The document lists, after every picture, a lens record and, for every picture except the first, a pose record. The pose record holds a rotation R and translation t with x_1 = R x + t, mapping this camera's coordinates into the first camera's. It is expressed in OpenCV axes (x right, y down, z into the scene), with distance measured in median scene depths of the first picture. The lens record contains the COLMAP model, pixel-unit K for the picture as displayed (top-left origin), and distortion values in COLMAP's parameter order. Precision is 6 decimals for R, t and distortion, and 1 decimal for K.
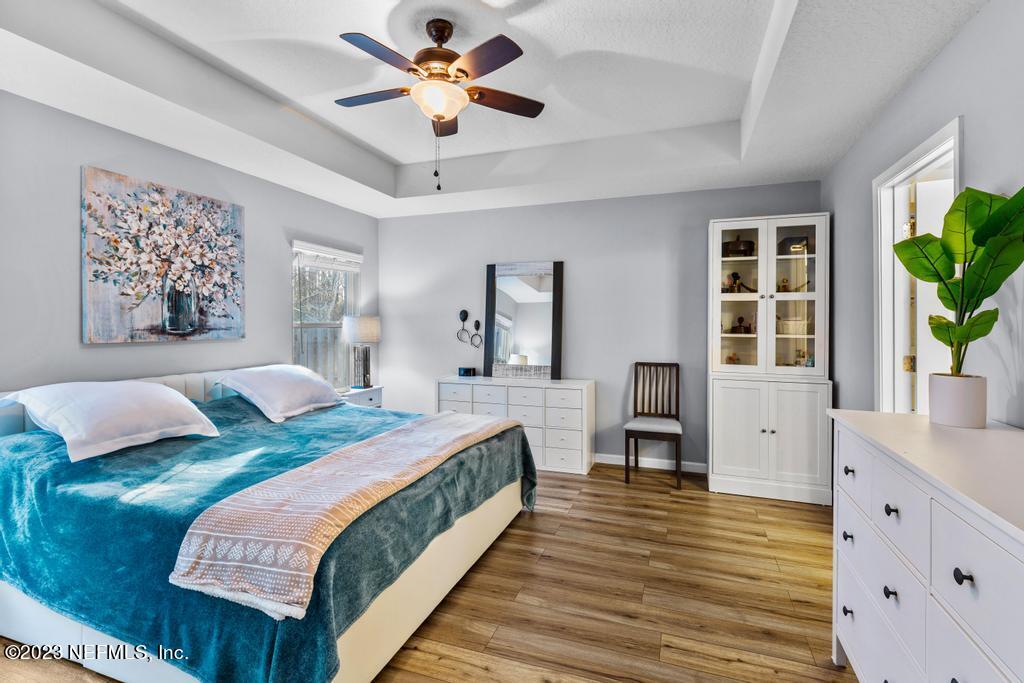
lens RADIAL K [[460.6, 0, 518.7], [0, 460.6, 333.8], [0, 0, 1]] dist [-0.010611, 0.000254]
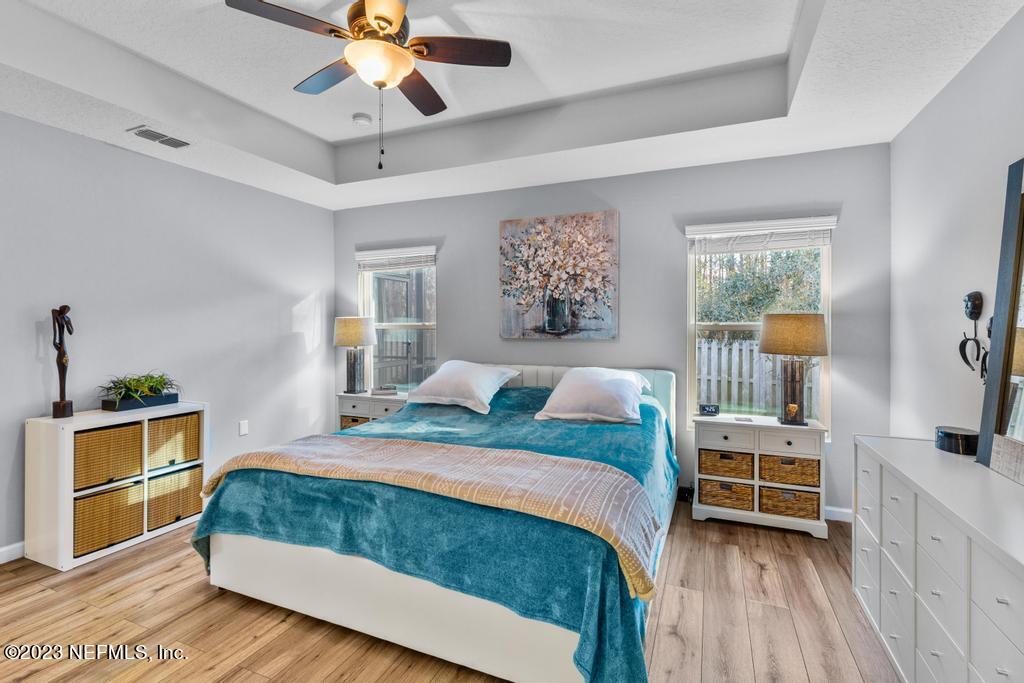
lens RADIAL K [[460.6, 0, 518.8], [0, 460.6, 332.8], [0, 0, 1]] dist [-0.010611, 0.000254]
pose [[-0.049339, 0.016236, -0.998650, 0.501921], [-0.021267, 0.999624, 0.017303, -0.020373], [0.998556, 0.022092, -0.048975, 0.969062]]
